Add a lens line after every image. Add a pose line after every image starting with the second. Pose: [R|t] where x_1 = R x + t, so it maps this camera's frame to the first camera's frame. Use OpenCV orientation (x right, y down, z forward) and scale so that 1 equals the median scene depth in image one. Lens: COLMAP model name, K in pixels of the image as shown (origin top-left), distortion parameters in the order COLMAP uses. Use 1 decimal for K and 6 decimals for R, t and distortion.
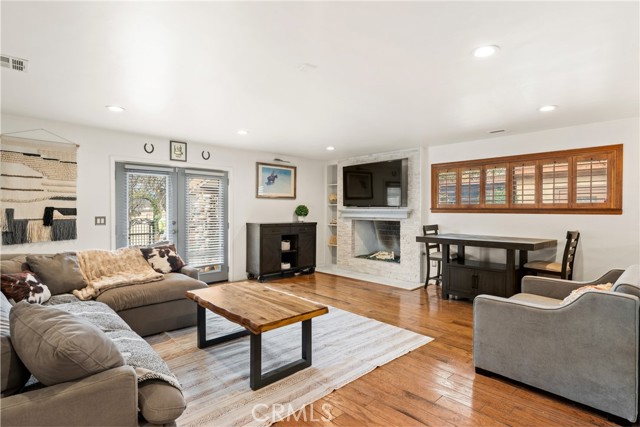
lens RADIAL K [[322.4, 0, 322.1], [0, 322.4, 214.0], [0, 0, 1]] dist [-0.013237, 0.000688]
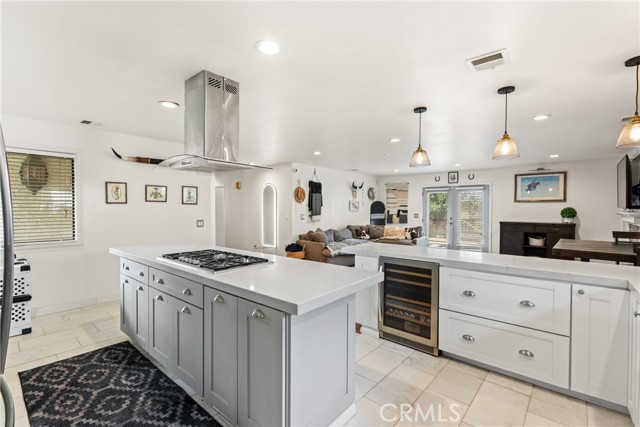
lens RADIAL K [[292.5, 0, 319.3], [0, 292.5, 212.1], [0, 0, 1]] dist [0.001544, 0.000138]
pose [[0.097082, 0.012174, -0.995202, 0.931266], [-0.014104, 0.999842, 0.010854, -0.012465], [0.995176, 0.012983, 0.097238, 0.107345]]
